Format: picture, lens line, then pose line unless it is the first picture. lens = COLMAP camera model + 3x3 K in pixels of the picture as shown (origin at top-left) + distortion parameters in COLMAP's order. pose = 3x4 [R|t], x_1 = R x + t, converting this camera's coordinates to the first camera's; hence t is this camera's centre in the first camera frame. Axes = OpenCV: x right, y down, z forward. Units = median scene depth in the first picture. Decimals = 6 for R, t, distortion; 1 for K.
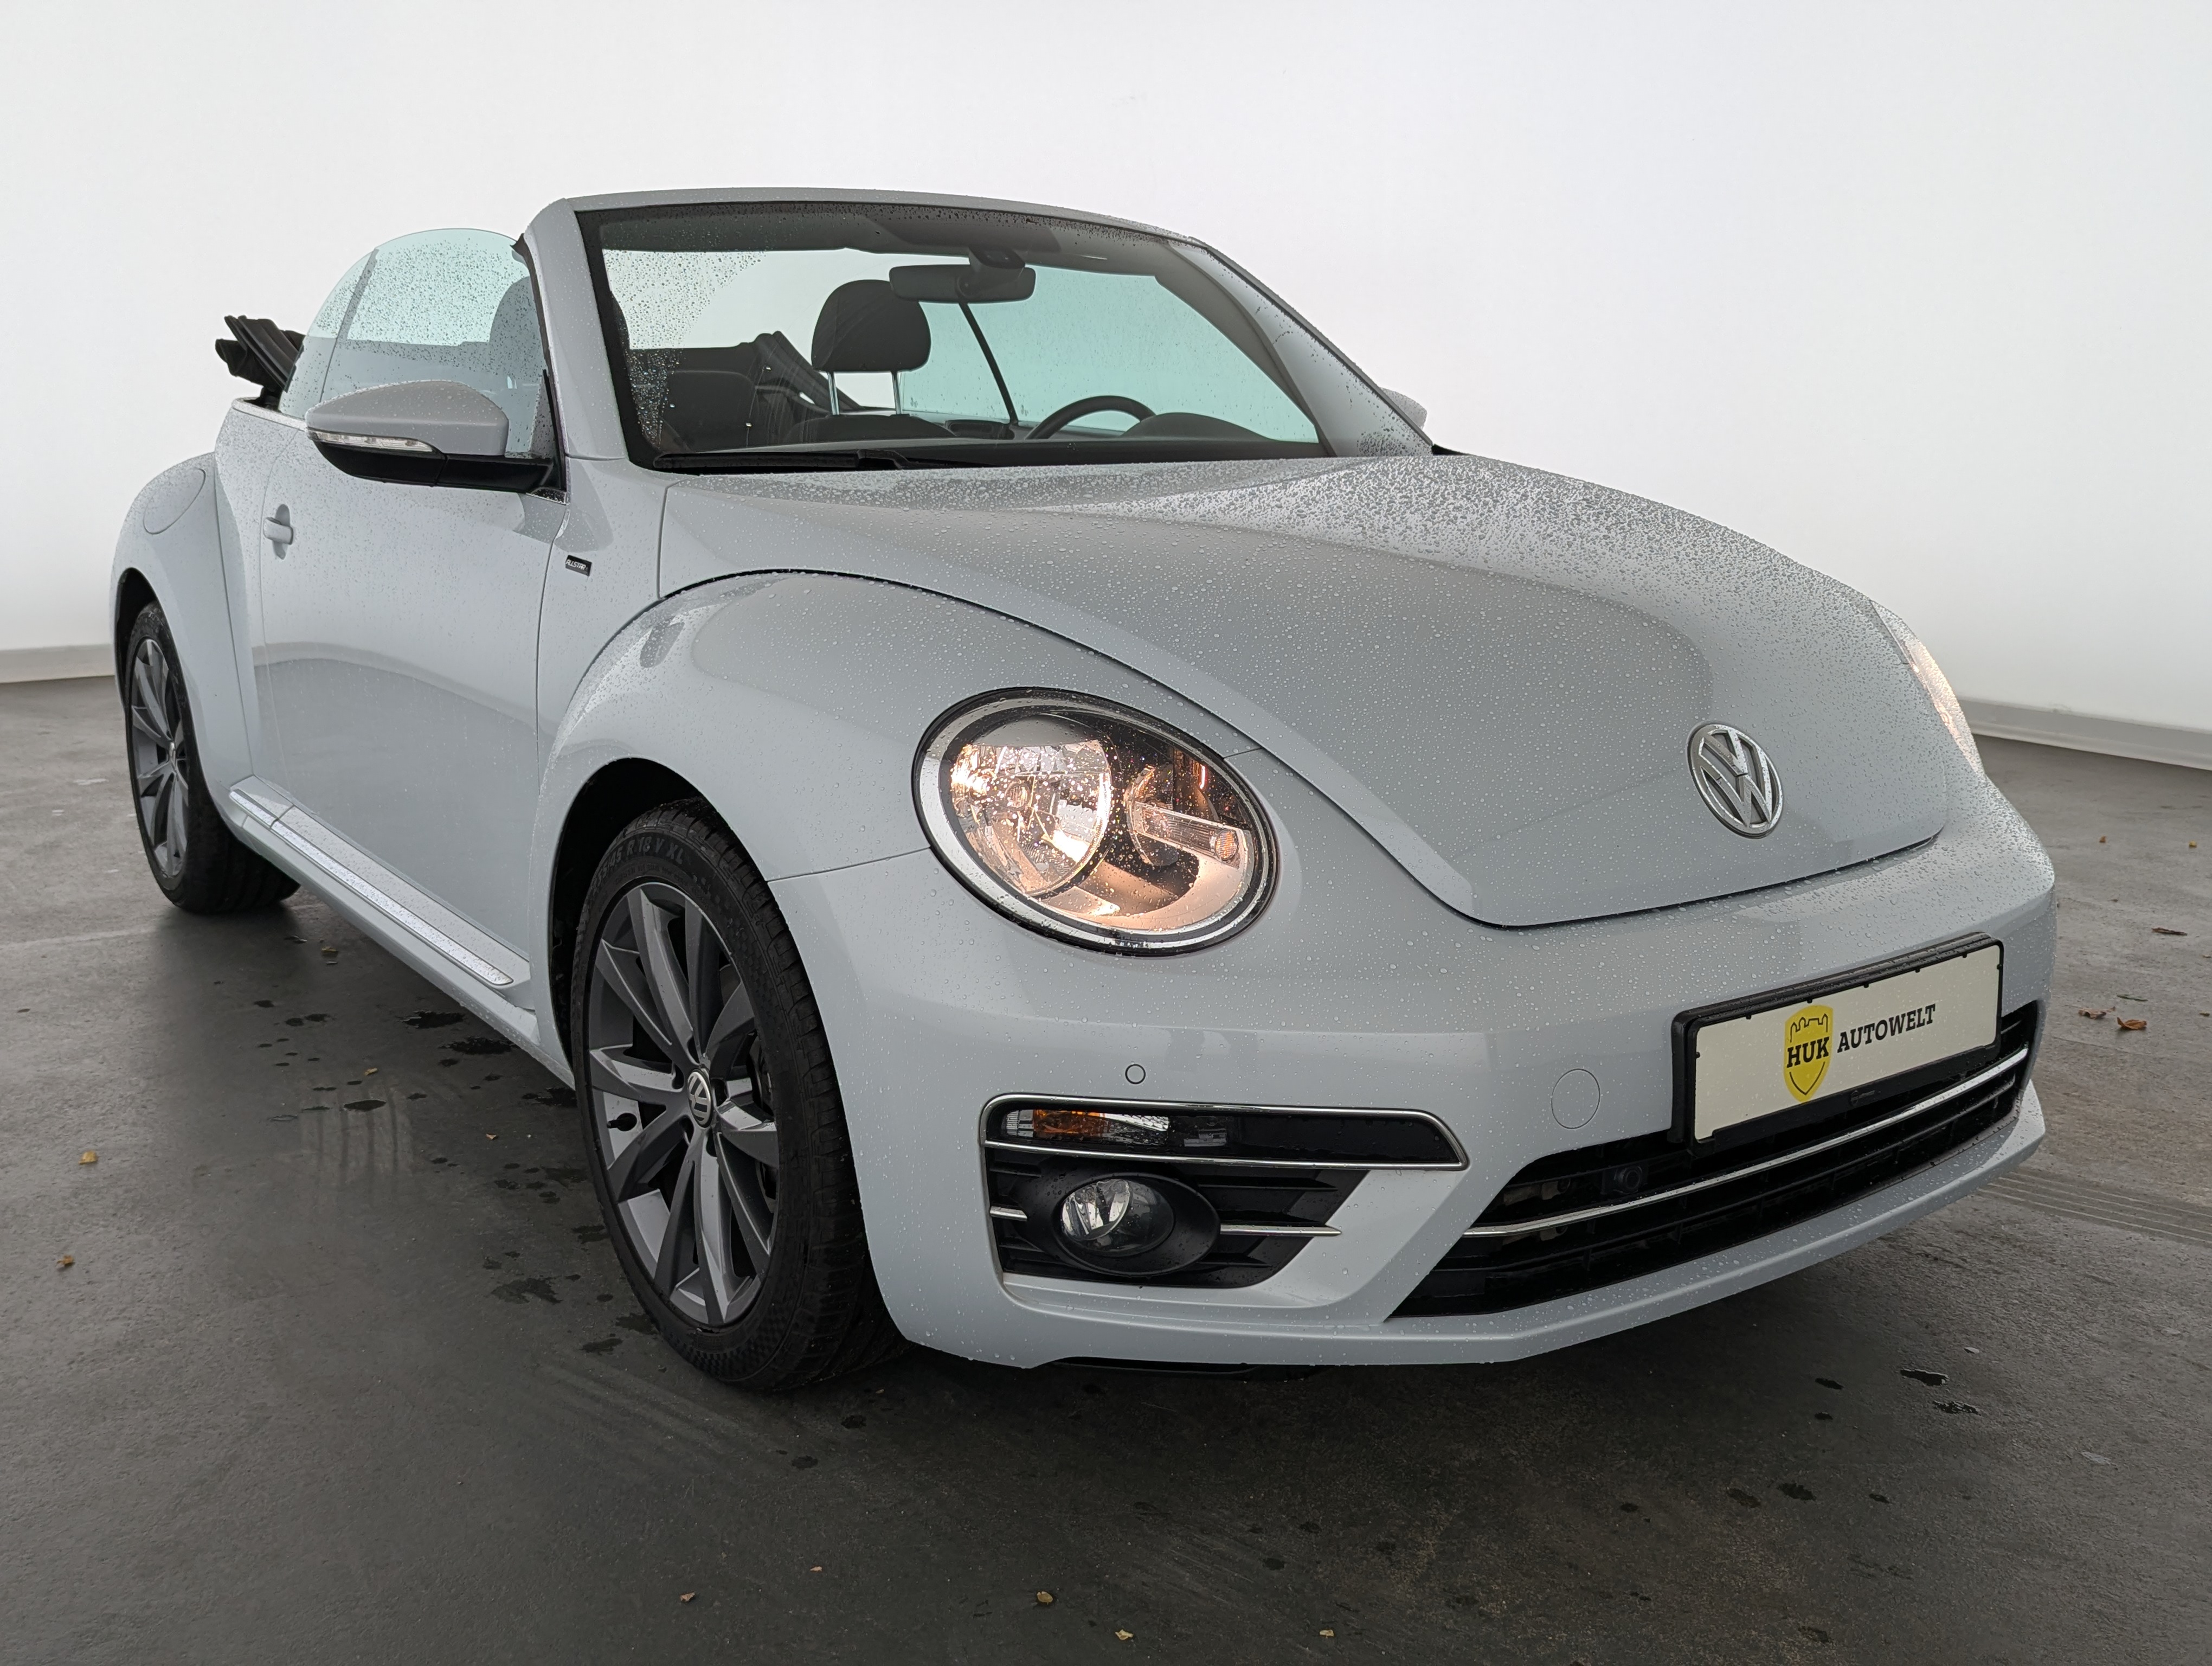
lens RADIAL K [[1916.0, 0, 1056.1], [0, 1916.0, 794.3], [0, 0, 1]] dist [0.017053, -0.025050]
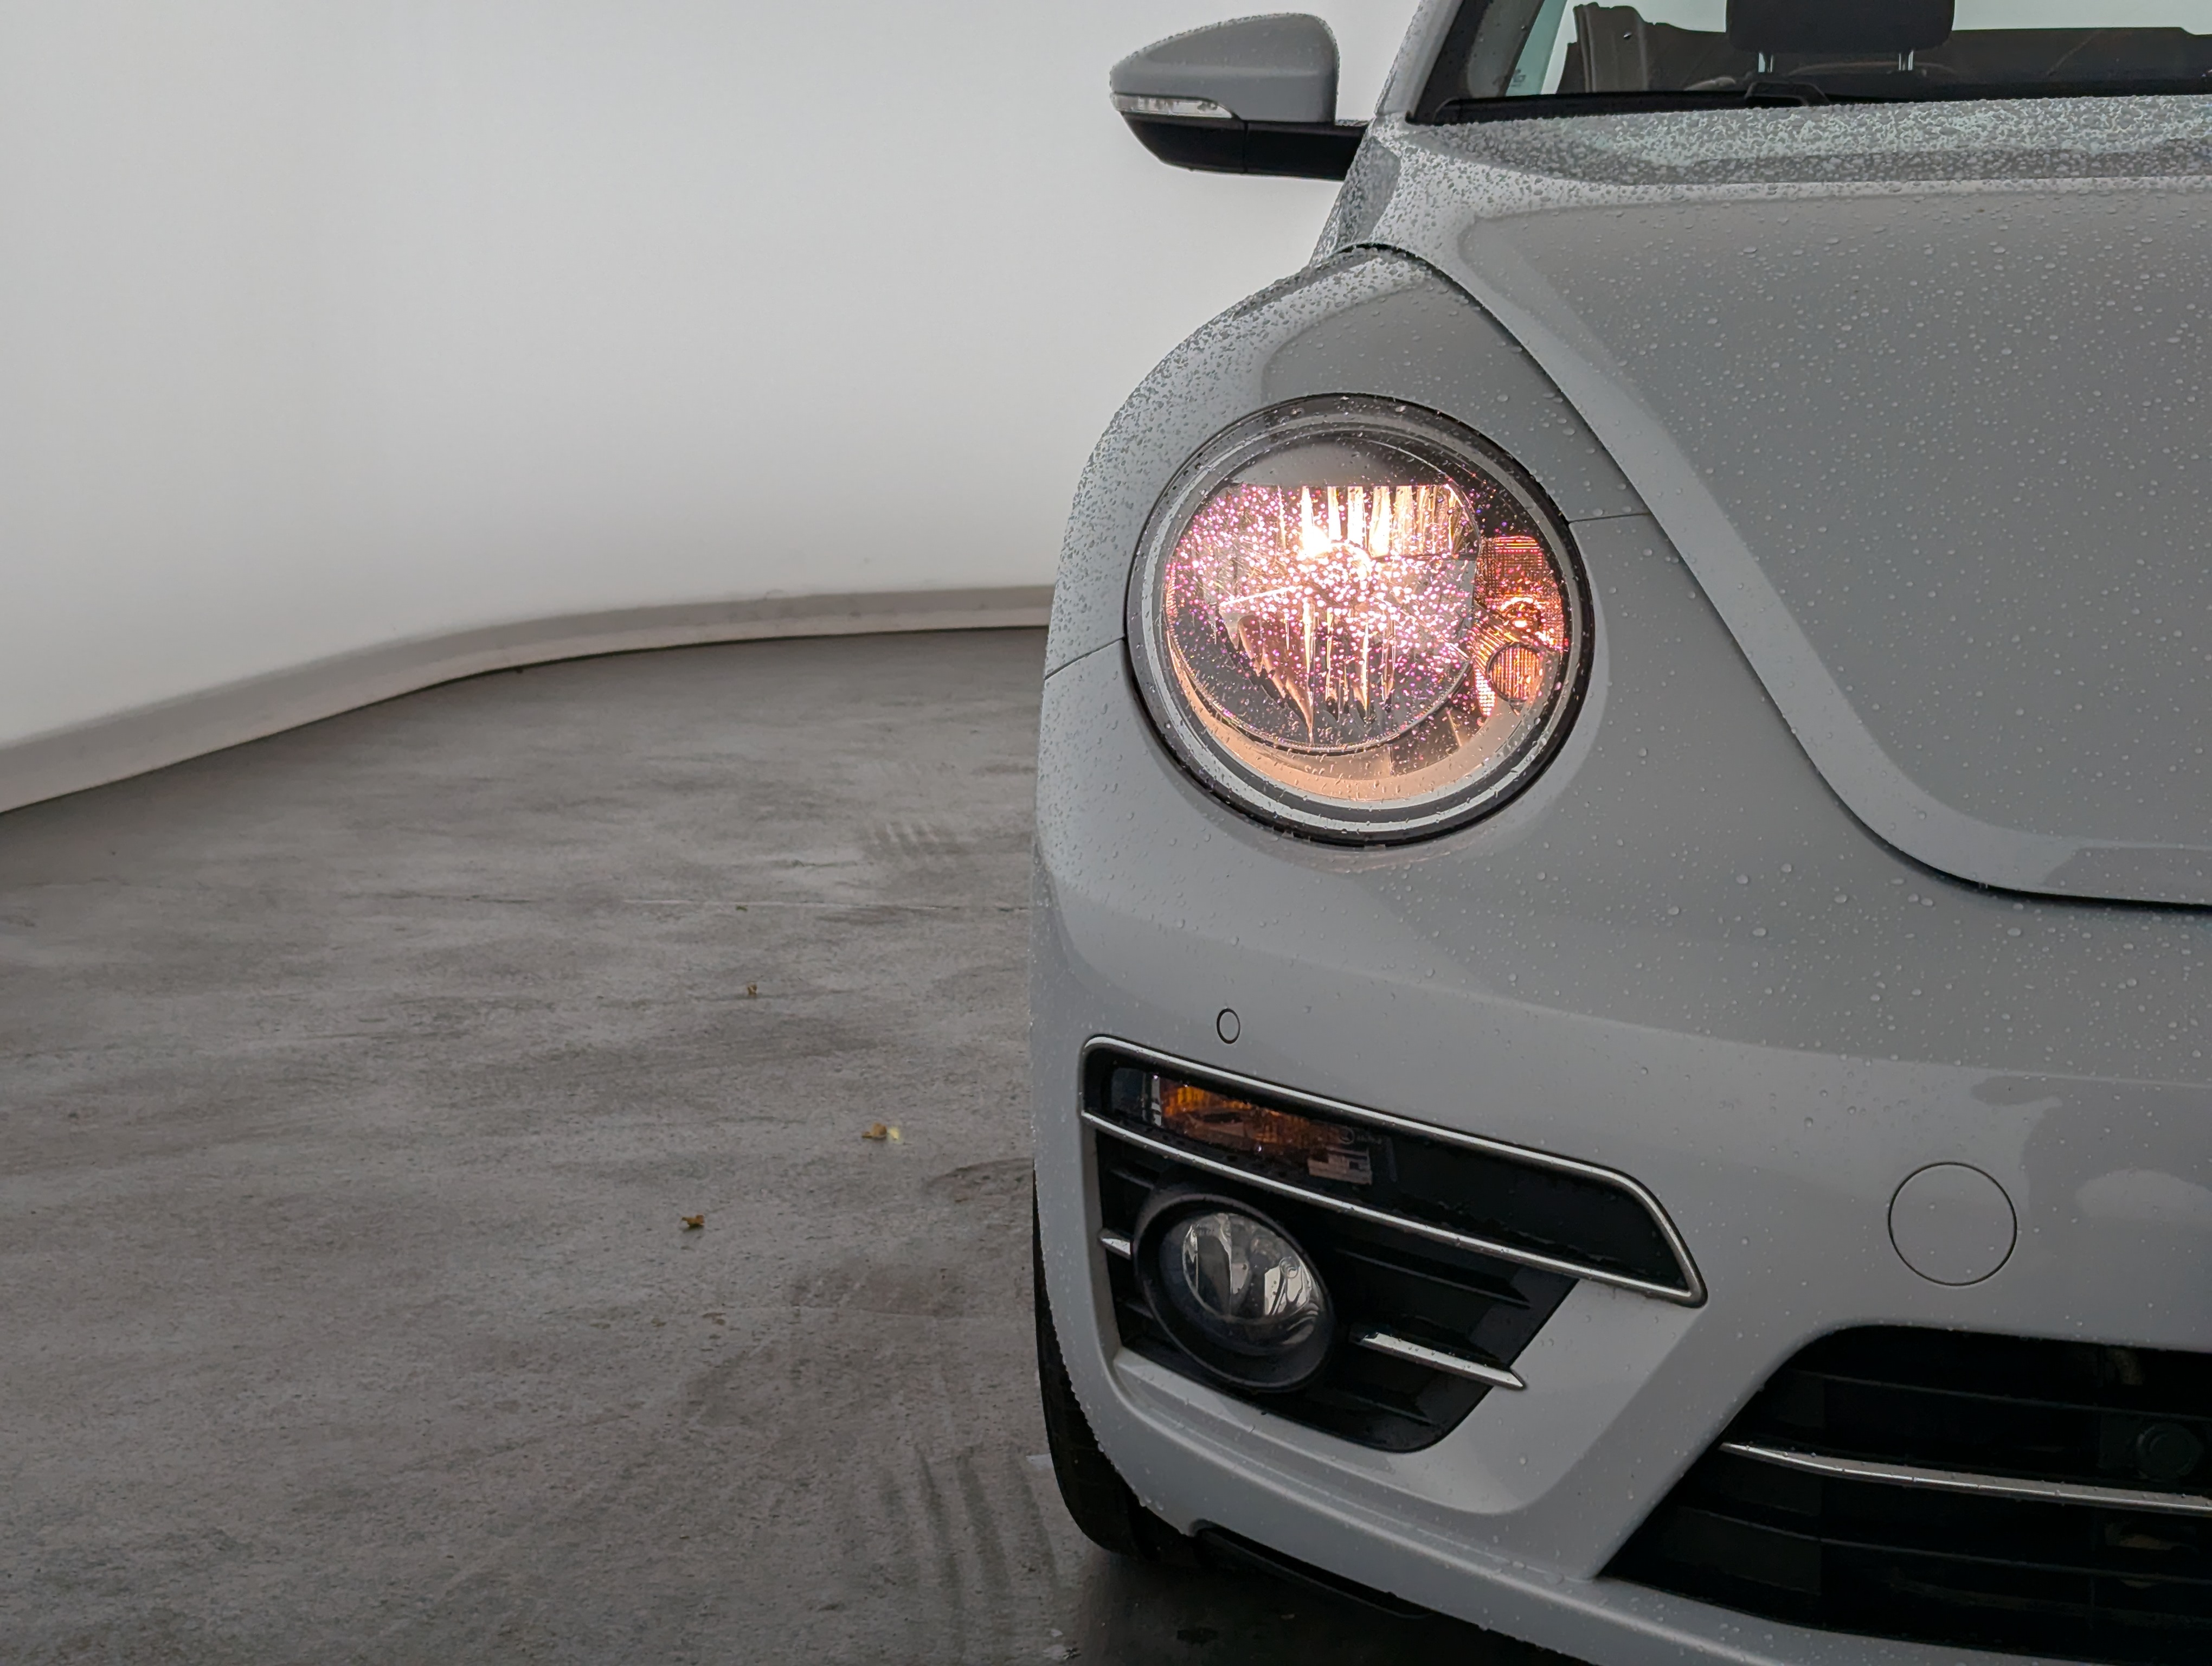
lens RADIAL K [[3390.0, 0, 1116.9], [0, 3390.0, 836.0], [0, 0, 1]] dist [0.111179, 0.000000]
pose [[0.728966, 0.109360, -0.675758, 0.650799], [-0.132690, 0.991008, 0.017240, 0.069529], [0.671567, 0.077099, 0.736922, 0.193880]]
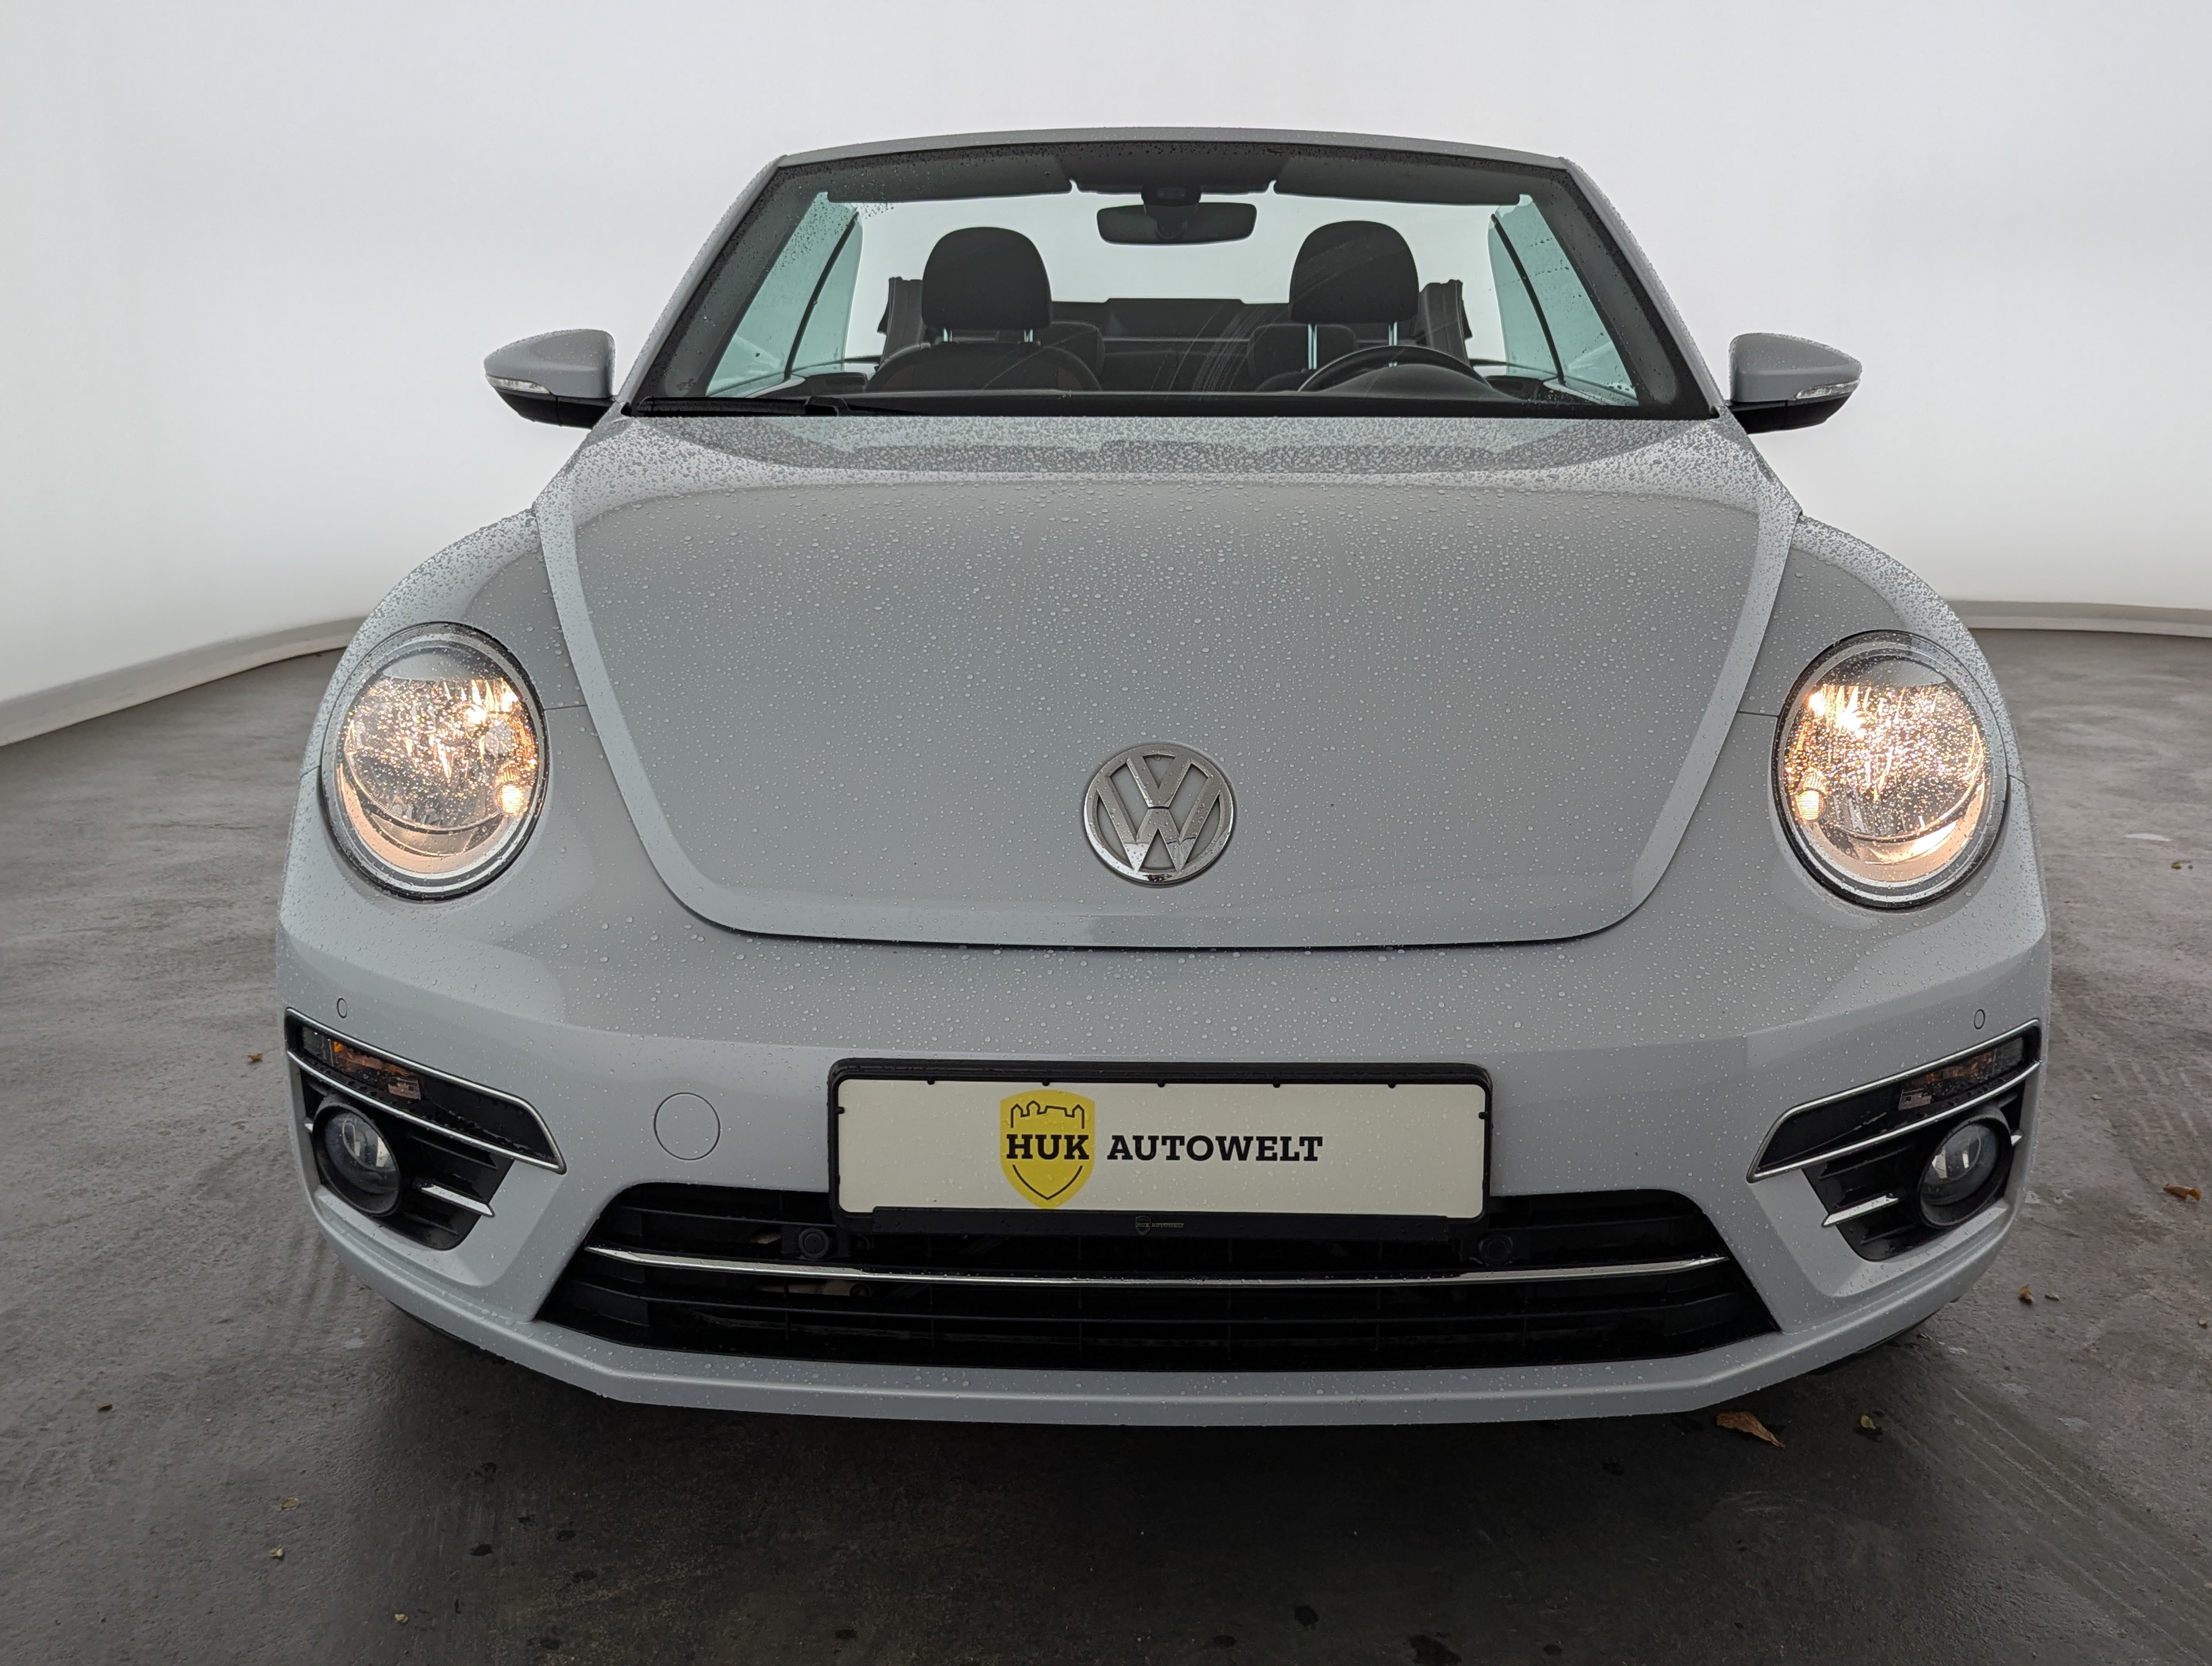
lens RADIAL K [[2082.8, 0, 1096.9], [0, 2082.8, 795.1], [0, 0, 1]] dist [0.028607, 0.000000]
pose [[0.818927, 0.117017, -0.561842, 0.889322], [-0.116892, 0.992480, 0.036328, -0.046456], [0.561868, 0.035925, 0.826447, 0.287767]]
